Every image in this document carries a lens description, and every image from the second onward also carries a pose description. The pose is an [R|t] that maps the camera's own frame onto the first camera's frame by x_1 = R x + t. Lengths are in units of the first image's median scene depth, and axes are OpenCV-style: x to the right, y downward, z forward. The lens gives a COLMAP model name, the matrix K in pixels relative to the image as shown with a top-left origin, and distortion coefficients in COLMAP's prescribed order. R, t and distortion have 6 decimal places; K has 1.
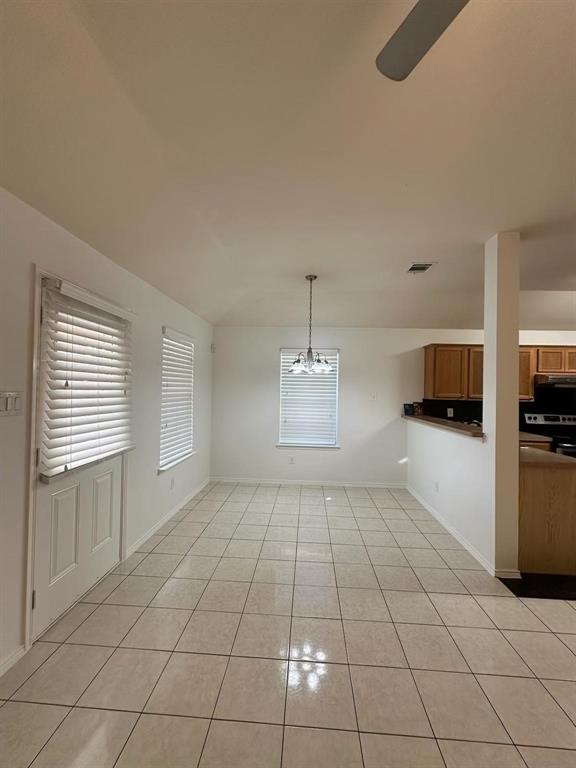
lens RADIAL K [[307.4, 0, 289.4], [0, 307.4, 388.6], [0, 0, 1]] dist [0.003607, -0.000529]
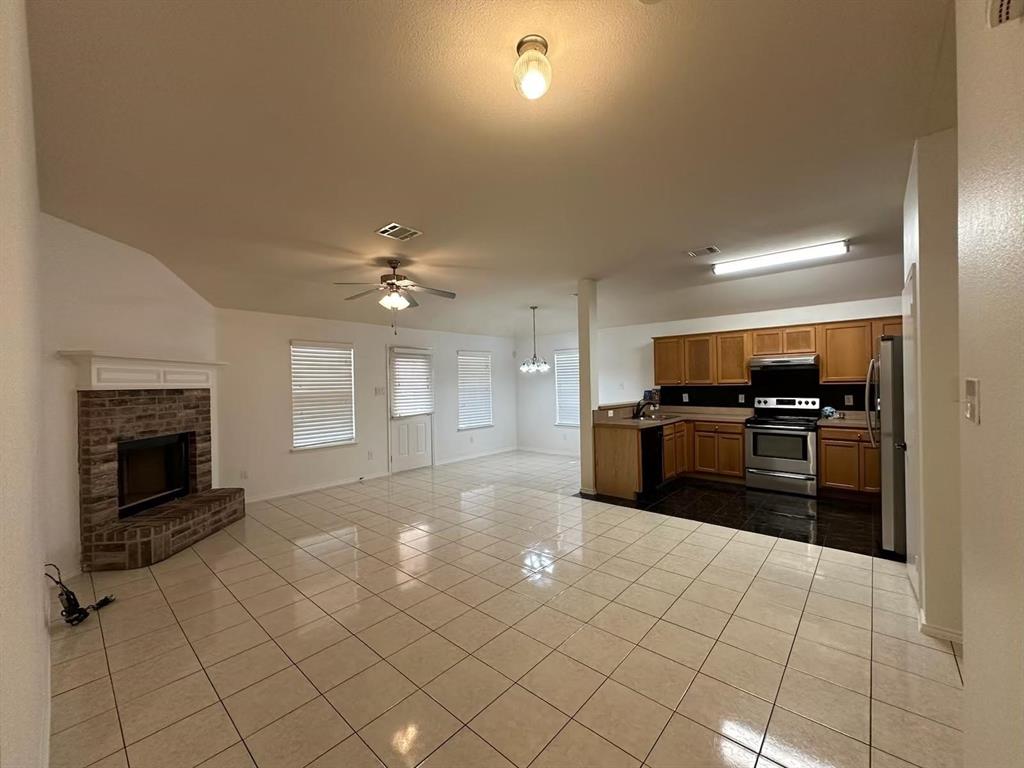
lens RADIAL K [[409.9, 0, 517.2], [0, 409.9, 386.8], [0, 0, 1]] dist [0.003607, -0.000529]
pose [[0.787702, -0.030944, -0.615279, 1.277008], [0.036804, 0.999318, -0.003141, 0.030386], [0.614956, -0.020171, 0.788303, -0.666151]]
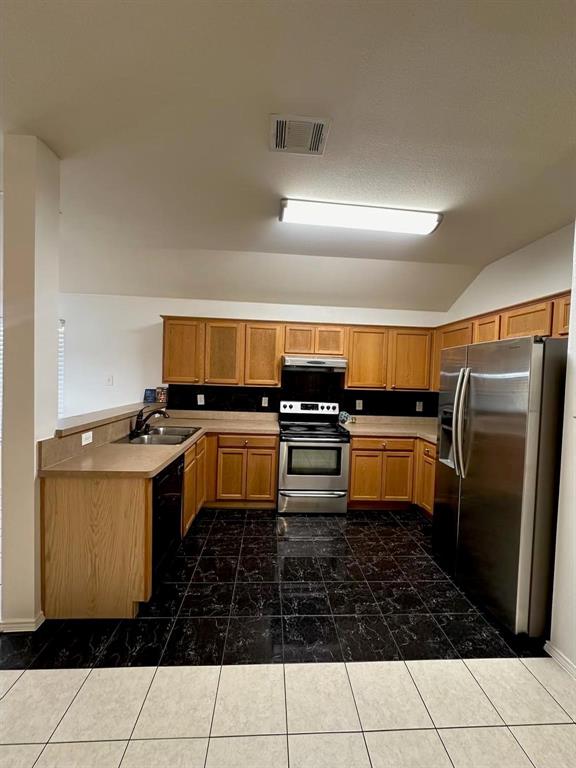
lens RADIAL K [[307.4, 0, 286.2], [0, 307.4, 382.4], [0, 0, 1]] dist [0.003607, -0.000529]
pose [[0.992878, 0.008318, 0.118843, 0.887236], [-0.010845, 0.999728, 0.020630, 0.013884], [-0.118639, -0.021772, 0.992699, 0.184656]]
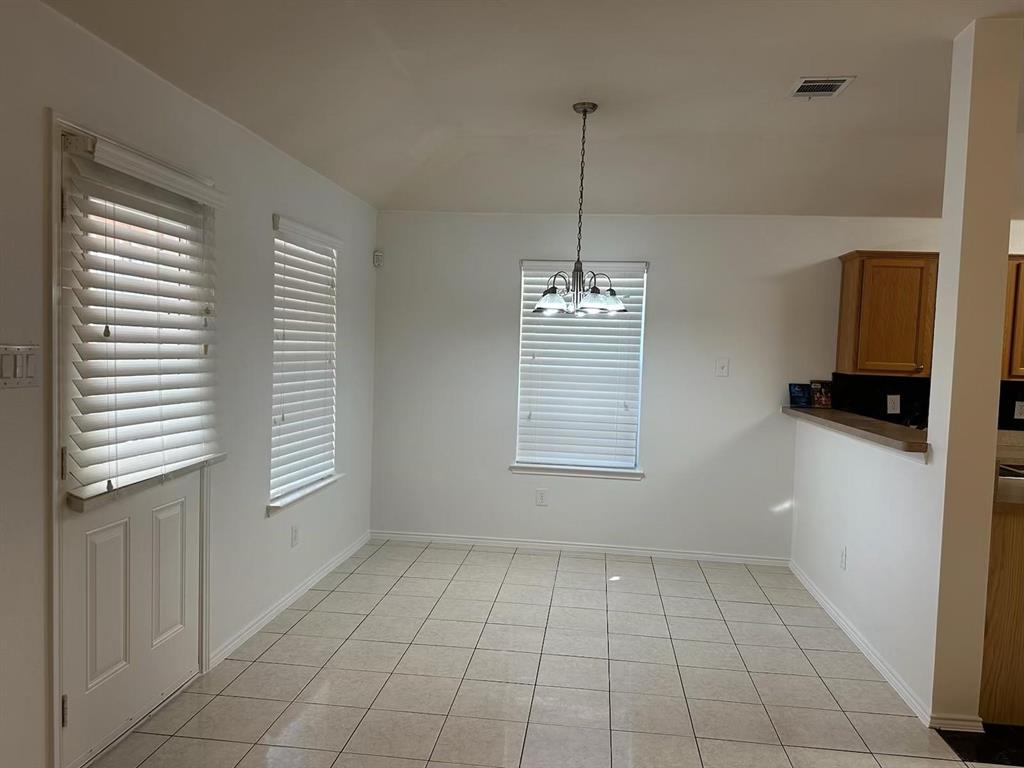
lens RADIAL K [[716.7, 0, 512.9], [0, 716.7, 395.2], [0, 0, 1]] dist [0.052350, -0.048211]
pose [[0.998221, 0.017655, -0.056956, 0.032954], [-0.013807, 0.997639, 0.067267, 0.000453], [0.058009, -0.066361, 0.996108, -0.126255]]
